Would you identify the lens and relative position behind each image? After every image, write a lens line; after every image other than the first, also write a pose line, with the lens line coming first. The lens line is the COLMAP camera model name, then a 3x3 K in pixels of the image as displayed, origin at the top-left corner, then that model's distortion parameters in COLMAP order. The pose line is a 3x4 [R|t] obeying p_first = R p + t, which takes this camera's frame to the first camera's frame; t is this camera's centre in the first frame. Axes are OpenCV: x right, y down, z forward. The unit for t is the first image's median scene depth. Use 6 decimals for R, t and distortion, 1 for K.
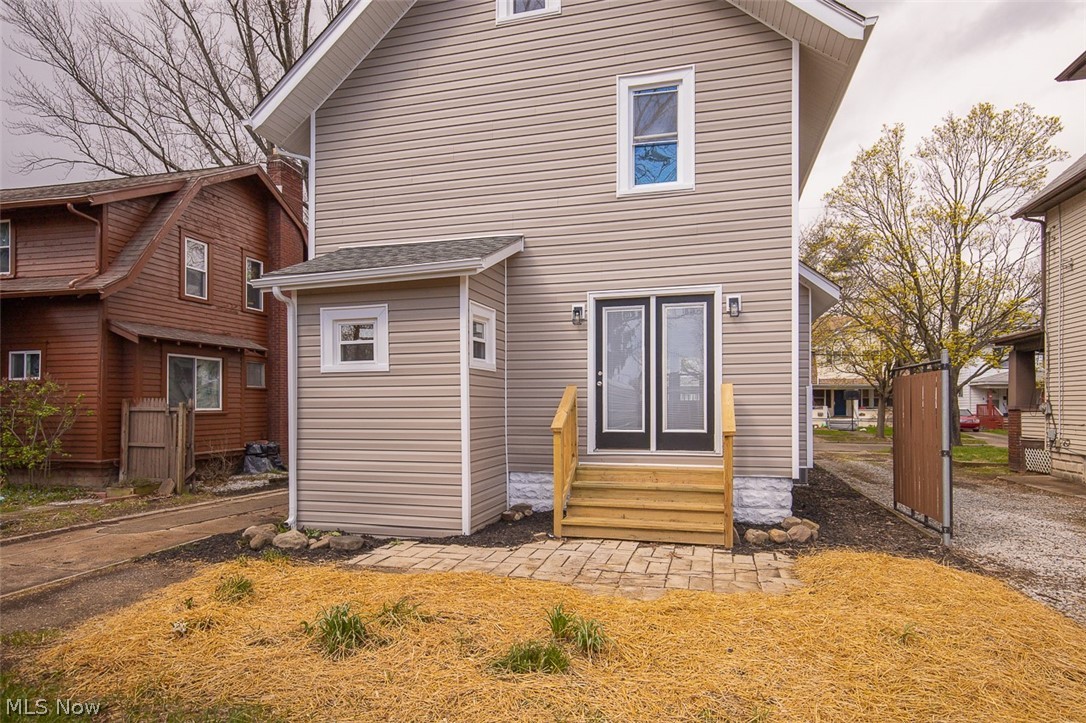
lens RADIAL K [[623.1, 0, 541.2], [0, 623.1, 395.9], [0, 0, 1]] dist [0.003247, 0.000345]
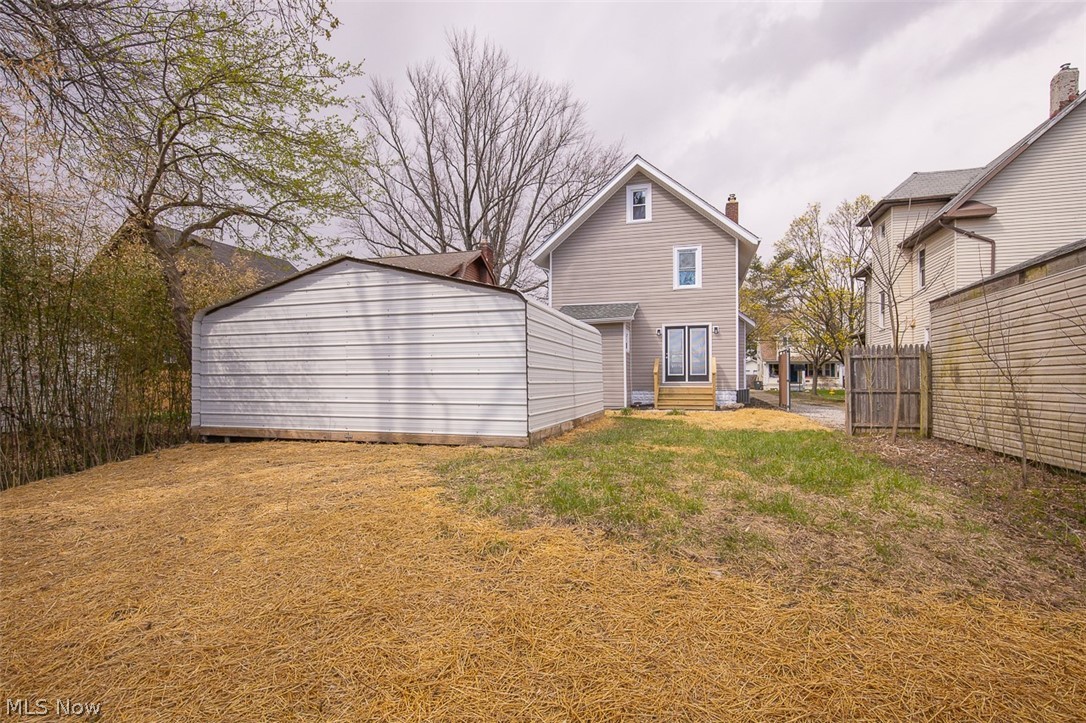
lens RADIAL K [[555.9, 0, 541.6], [0, 555.9, 368.1], [0, 0, 1]] dist [-0.000243, -0.000085]
pose [[0.999918, -0.001166, -0.012752, -0.430809], [0.001064, 0.999967, -0.008003, 0.045643], [0.012761, 0.007989, 0.999887, -1.465158]]
